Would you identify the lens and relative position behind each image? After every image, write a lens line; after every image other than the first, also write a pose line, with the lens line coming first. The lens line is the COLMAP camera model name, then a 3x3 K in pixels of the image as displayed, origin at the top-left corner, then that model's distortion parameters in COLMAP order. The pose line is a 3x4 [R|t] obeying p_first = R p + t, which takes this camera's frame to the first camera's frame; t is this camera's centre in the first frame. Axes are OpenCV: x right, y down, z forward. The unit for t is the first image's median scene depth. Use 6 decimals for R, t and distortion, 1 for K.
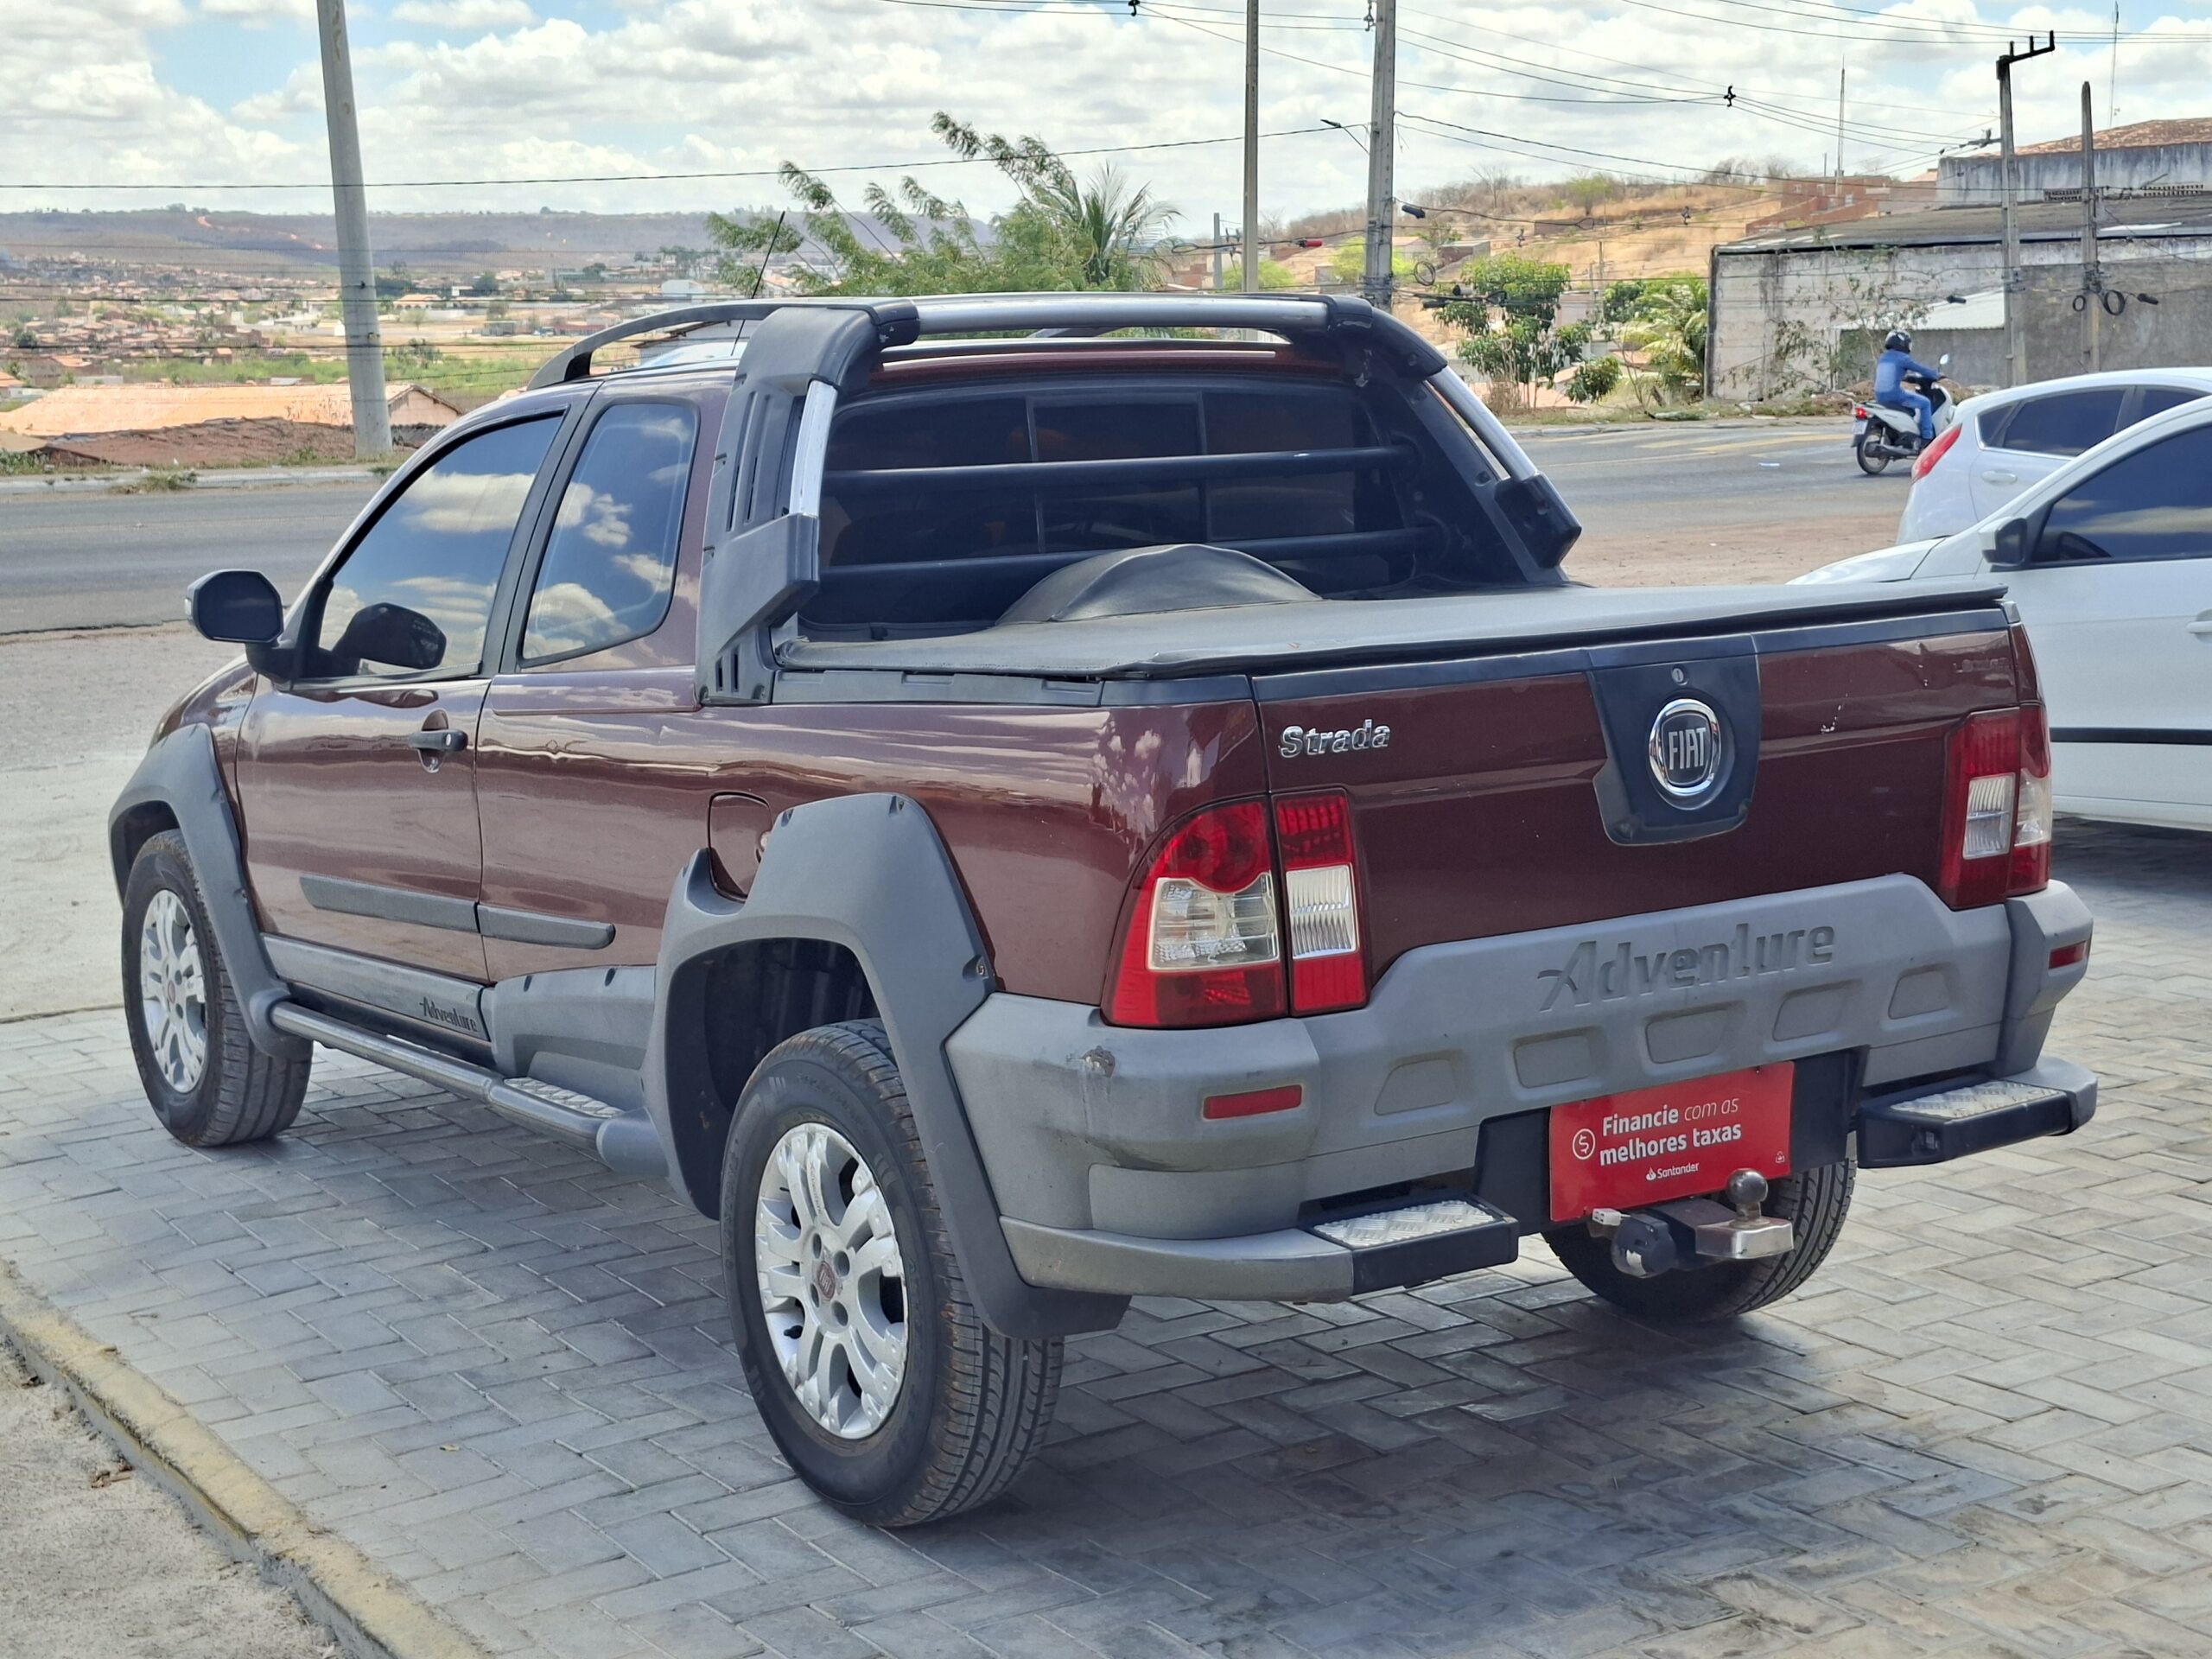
lens RADIAL K [[3071.5, 0, 1106.0], [0, 3071.5, 829.5], [0, 0, 1]] dist [0.197525, -0.434521]
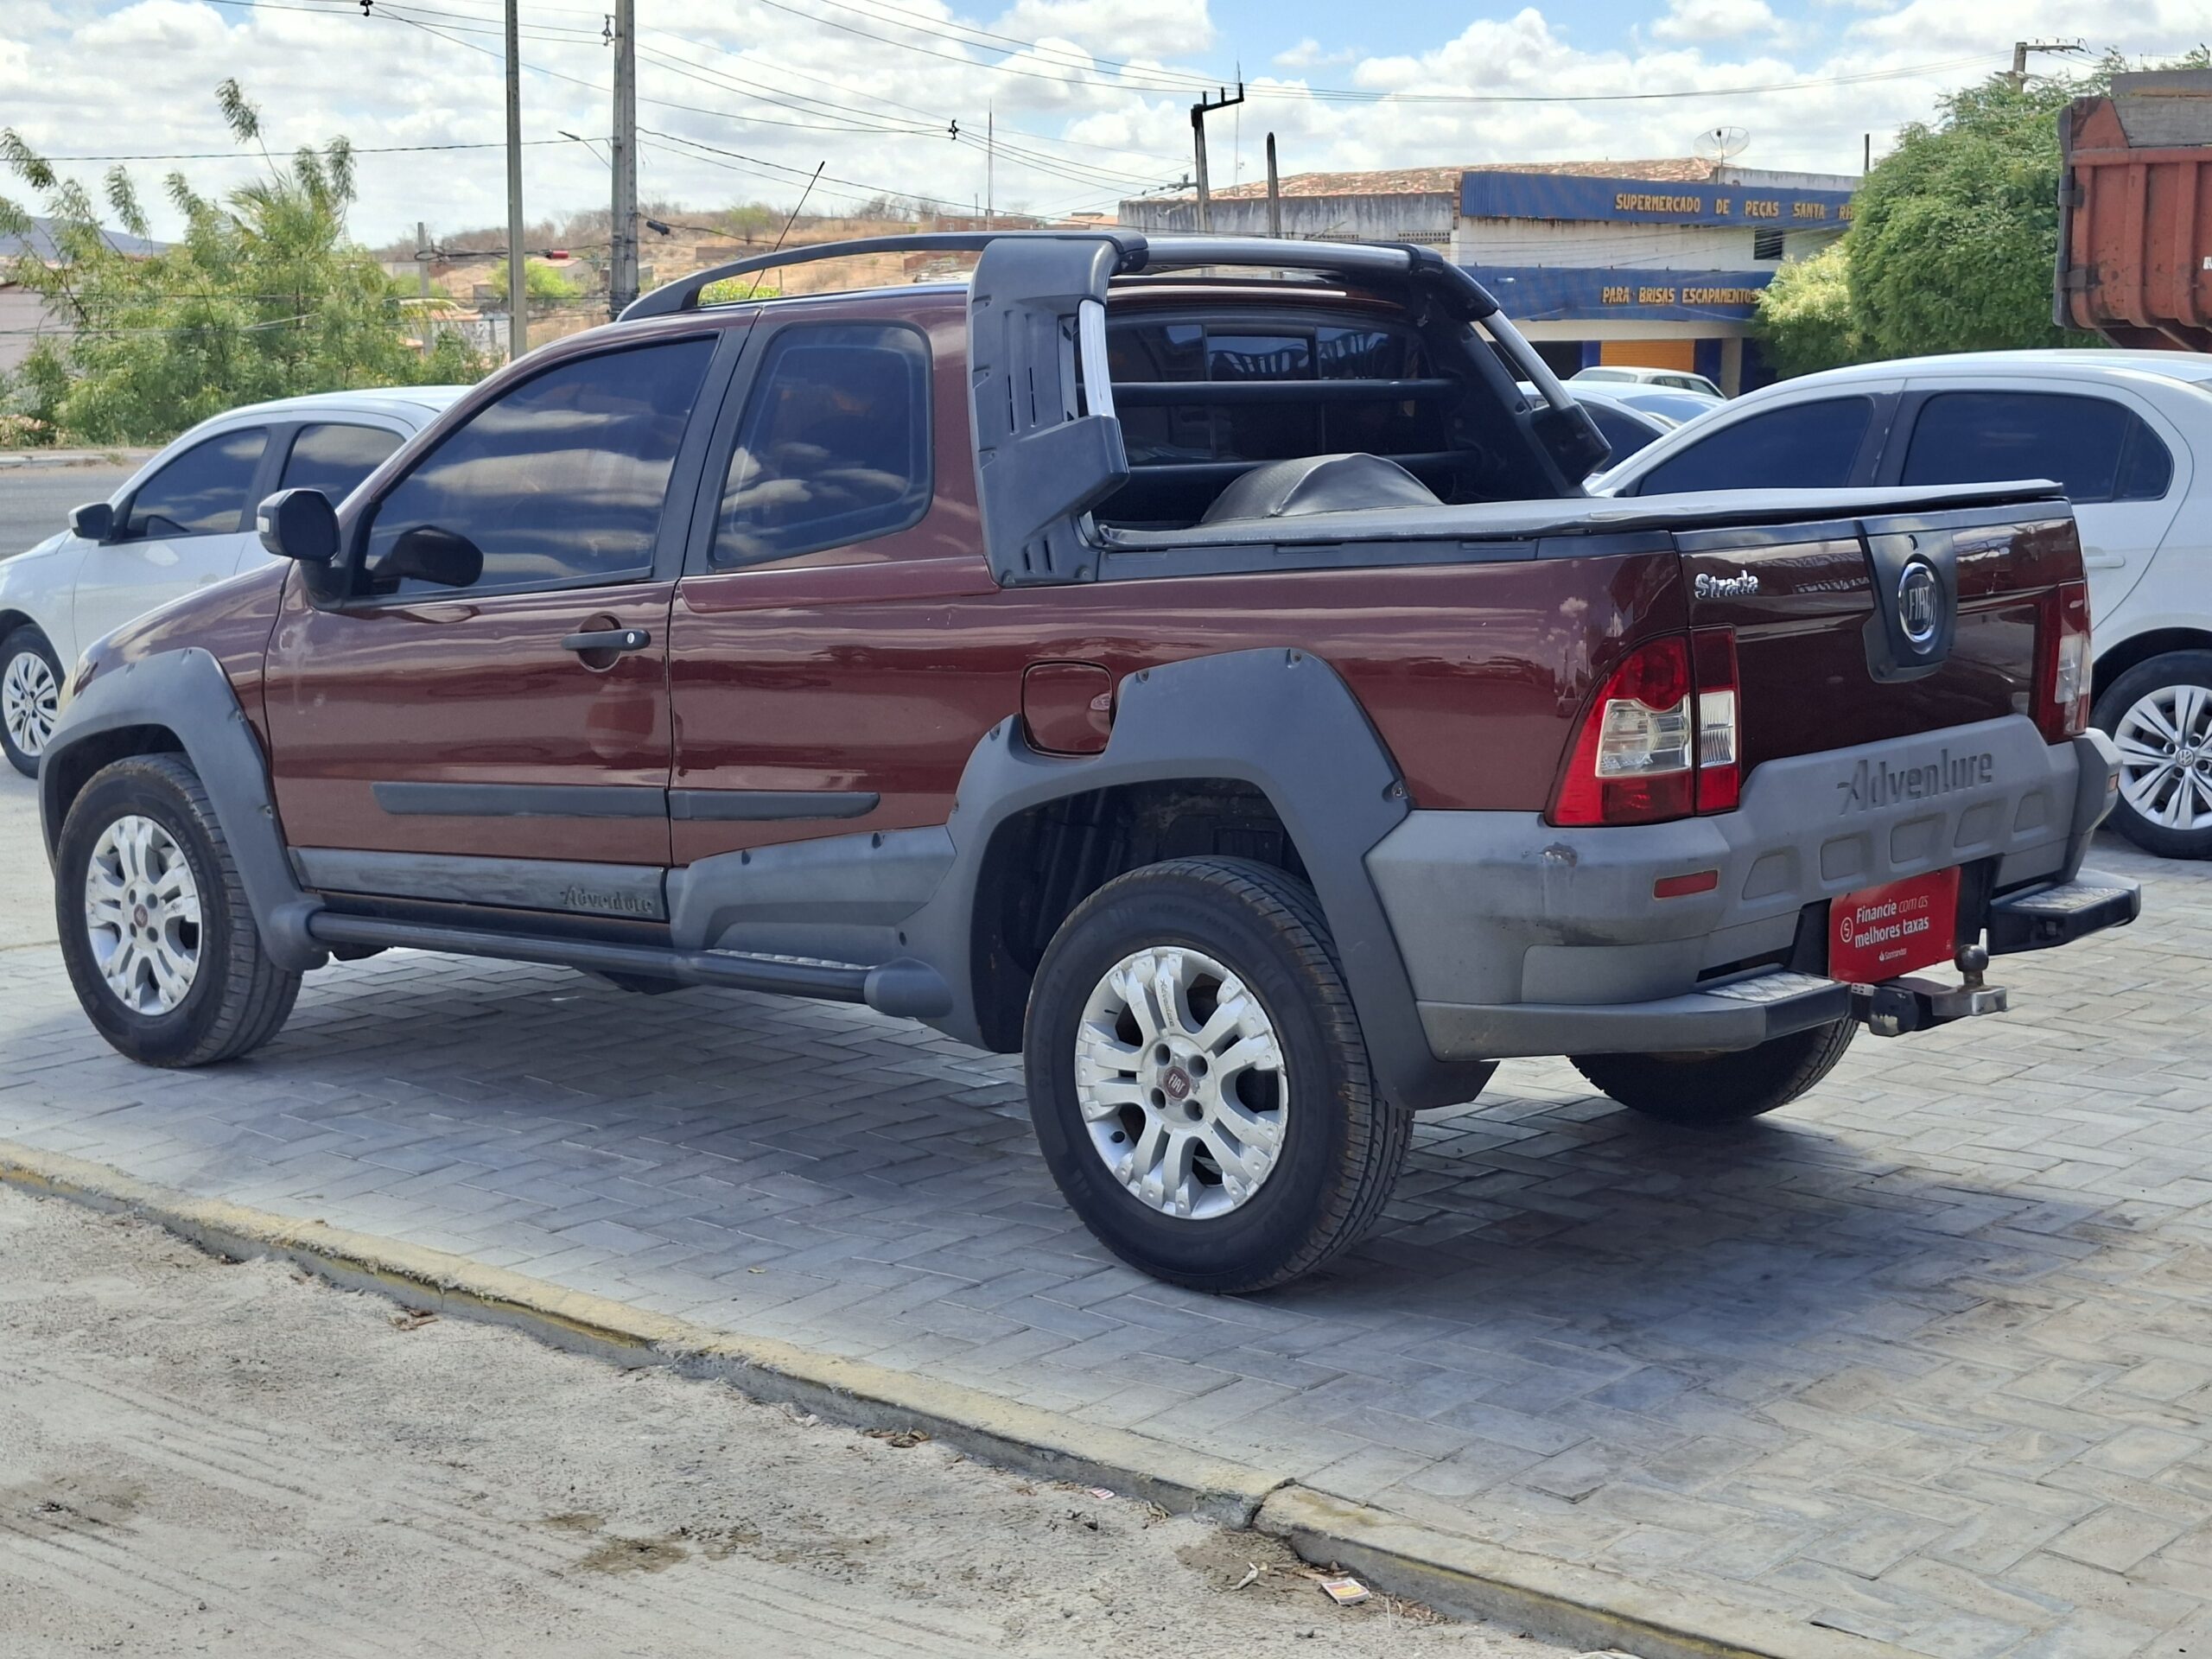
lens RADIAL K [[3071.5, 0, 1106.0], [0, 3071.5, 829.5], [0, 0, 1]] dist [0.197525, -0.434521]
pose [[0.964132, -0.021254, 0.264570, -0.397507], [0.023438, 0.999712, -0.005100, 0.054855], [-0.264386, 0.011118, 0.964353, -0.087994]]
